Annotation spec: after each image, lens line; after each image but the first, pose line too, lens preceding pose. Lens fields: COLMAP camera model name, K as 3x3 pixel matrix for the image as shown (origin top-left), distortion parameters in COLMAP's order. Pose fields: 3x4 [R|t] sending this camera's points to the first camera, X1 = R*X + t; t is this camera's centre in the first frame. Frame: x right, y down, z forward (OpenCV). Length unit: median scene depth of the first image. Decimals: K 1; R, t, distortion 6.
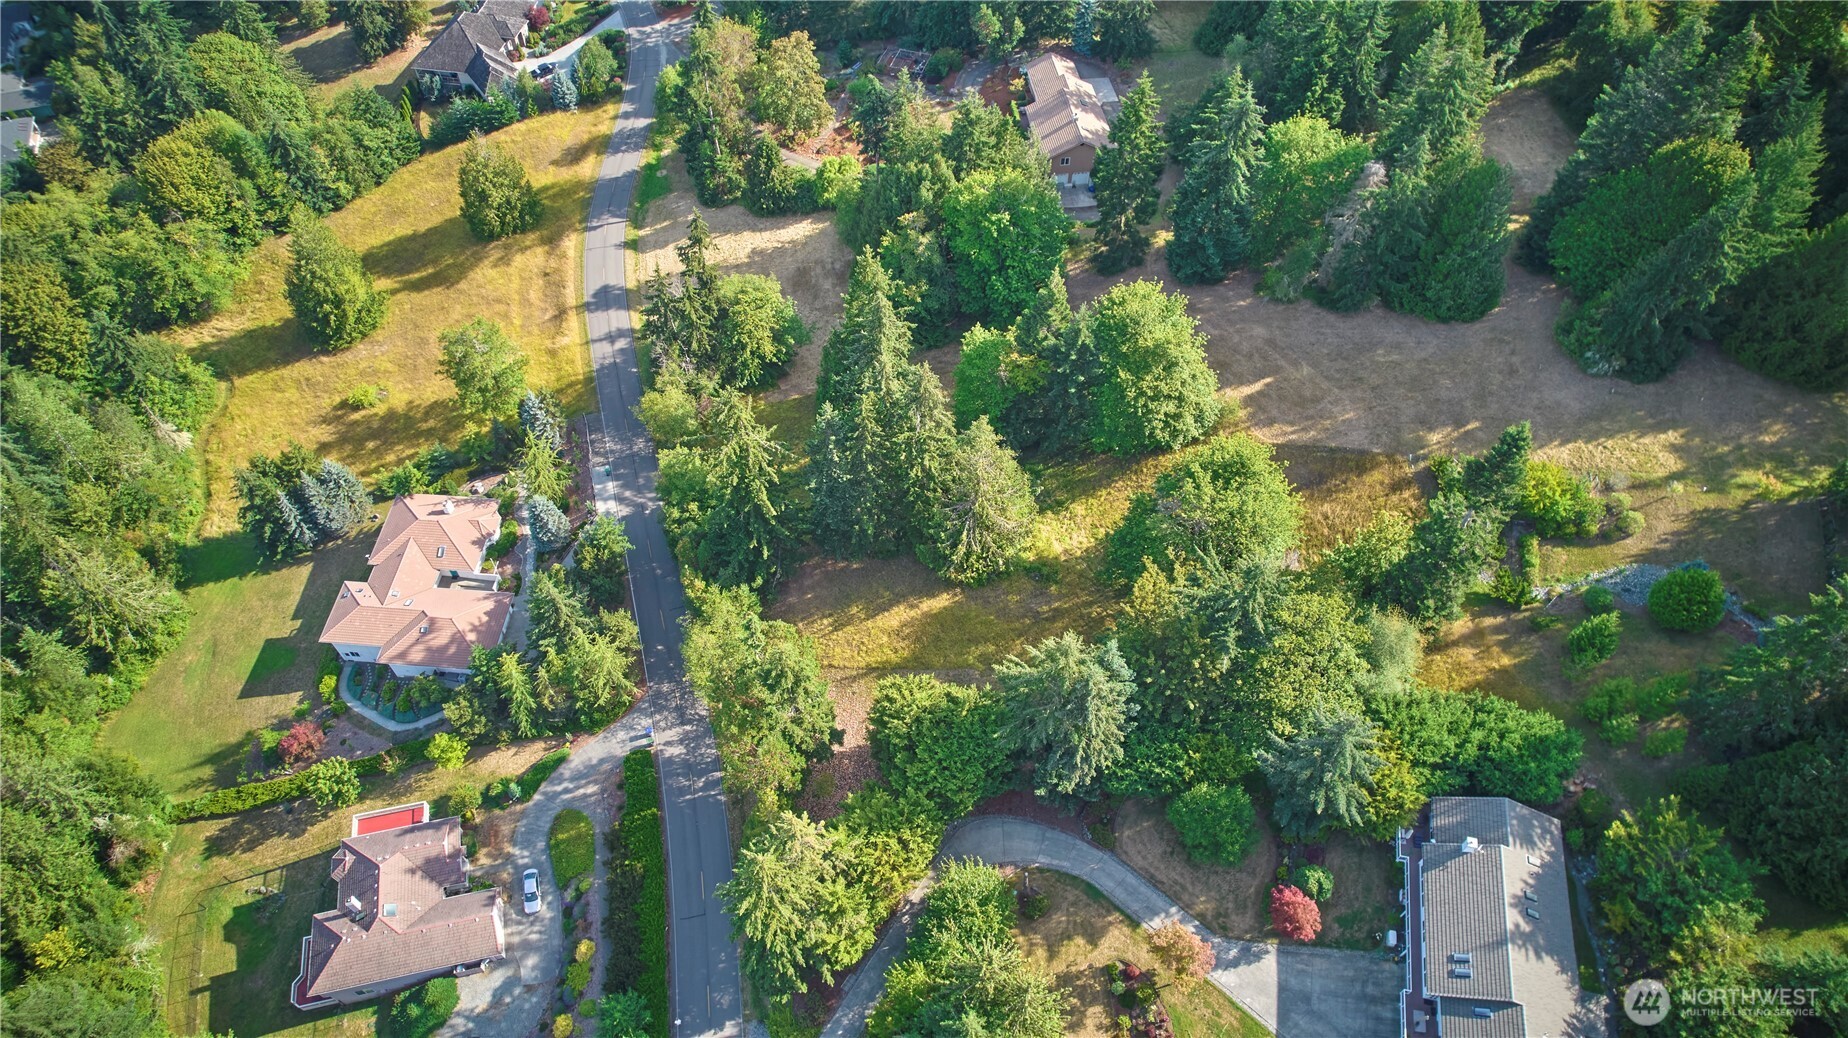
lens RADIAL K [[1171.3, 0, 928.0], [0, 1171.3, 539.9], [0, 0, 1]] dist [-0.077325, 0.070730]
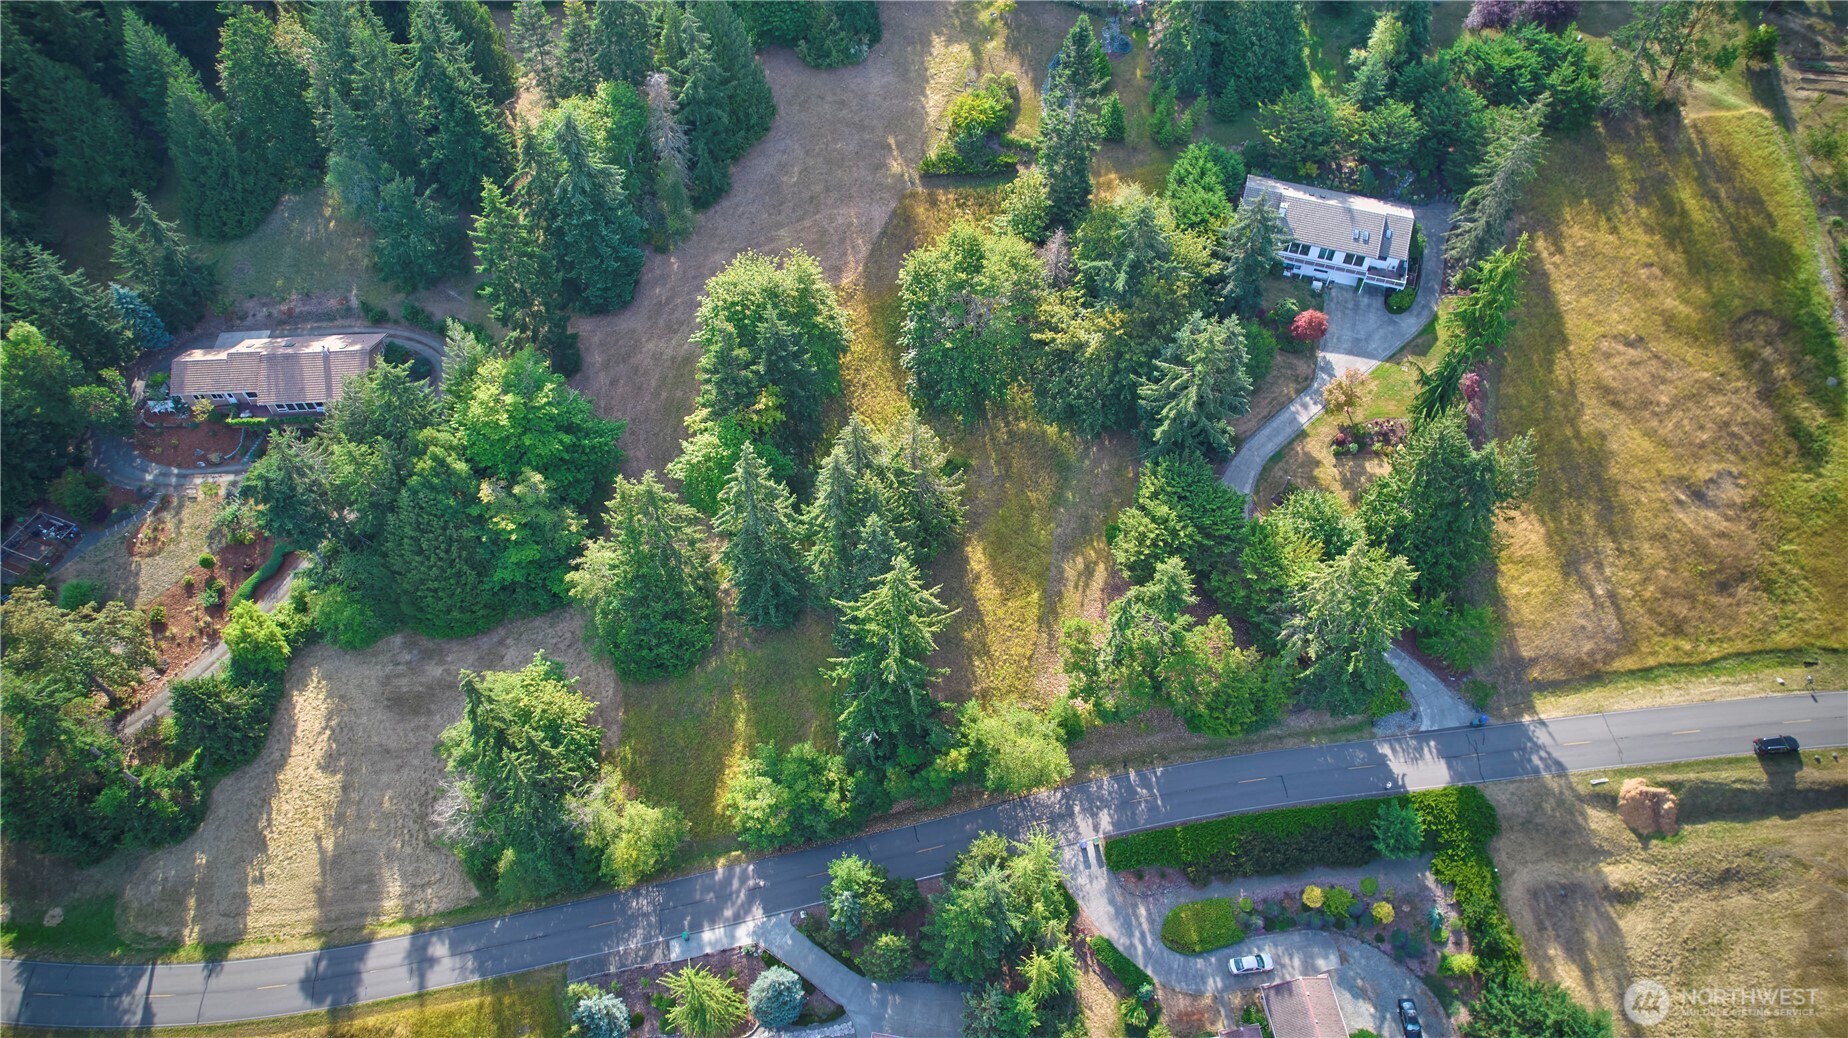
lens RADIAL K [[1171.3, 0, 928.0], [0, 1171.3, 539.9], [0, 0, 1]] dist [-0.077325, 0.070730]
pose [[0.086817, -0.813545, 0.574985, -0.478167], [0.805272, 0.397107, 0.440277, -0.364934], [-0.586516, 0.424796, 0.689600, 0.255353]]
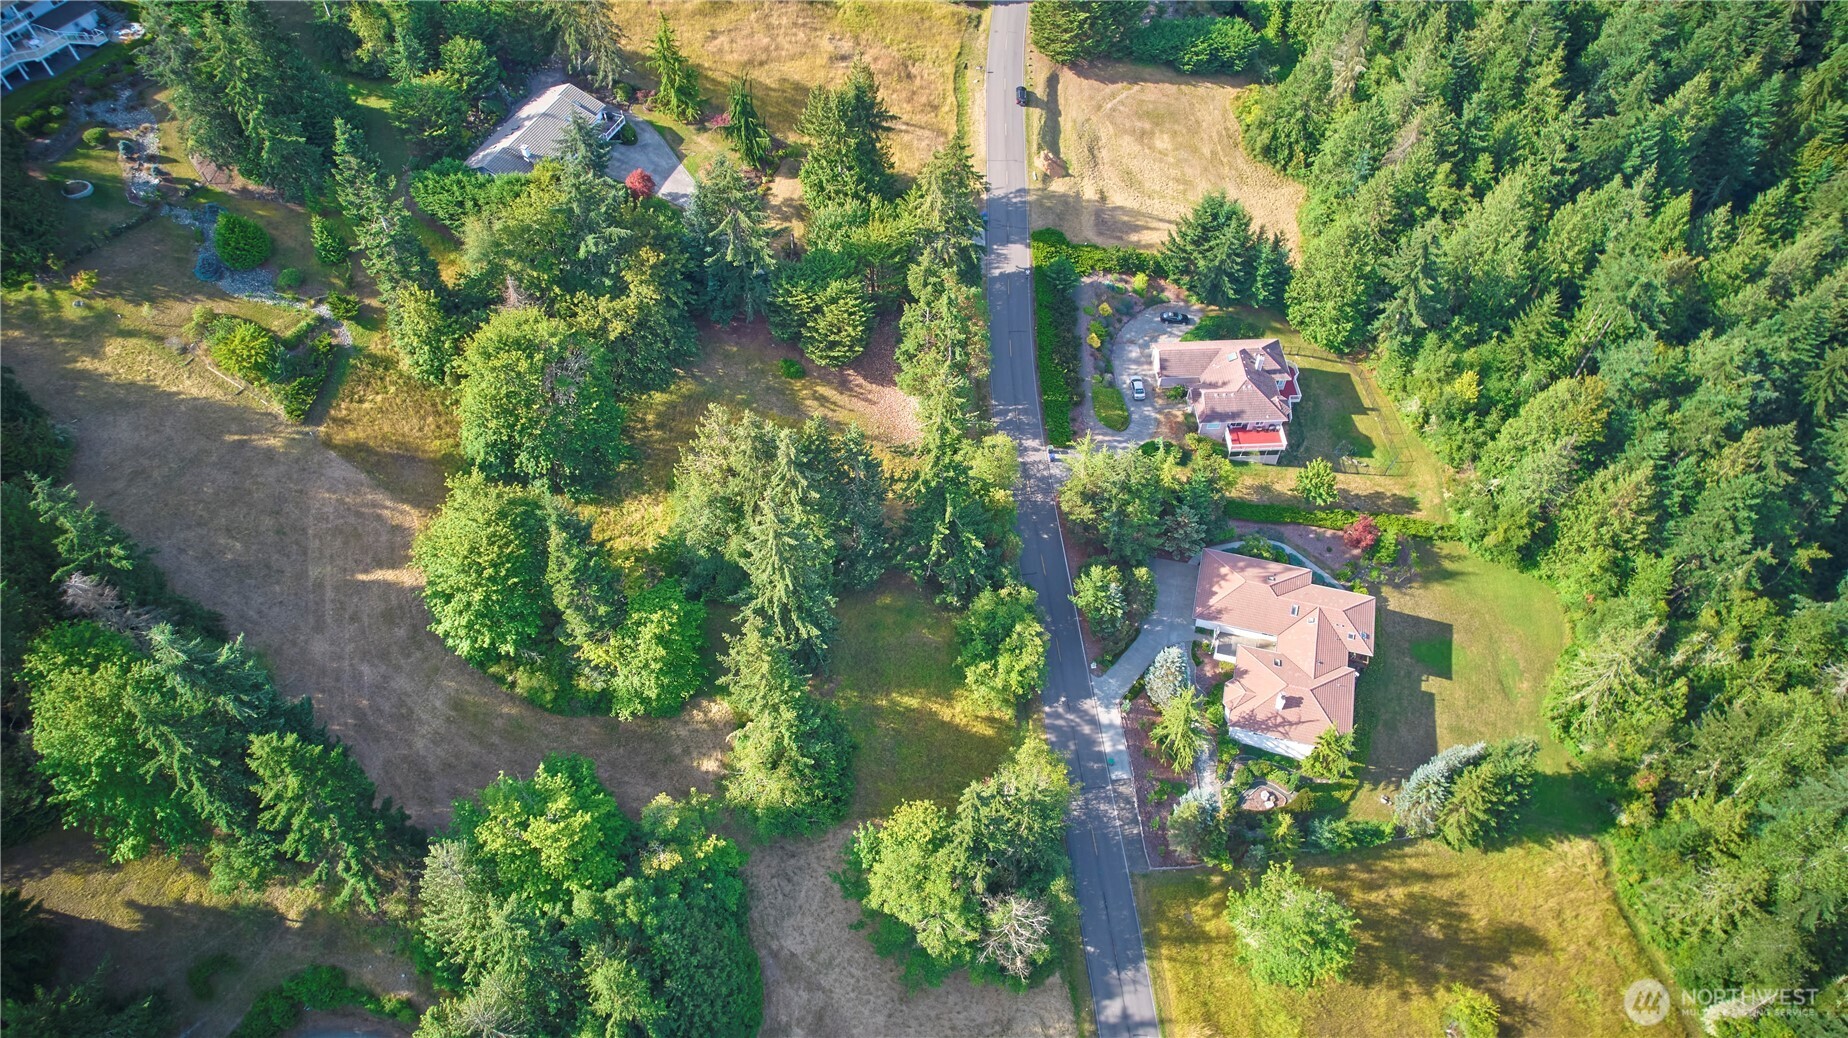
lens RADIAL K [[1171.3, 0, 928.0], [0, 1171.3, 539.9], [0, 0, 1]] dist [-0.077325, 0.070730]
pose [[-0.983663, -0.149585, 0.100161, -0.199651], [0.139904, -0.285063, 0.948244, -0.820725], [-0.113291, 0.946765, 0.301334, 0.590942]]
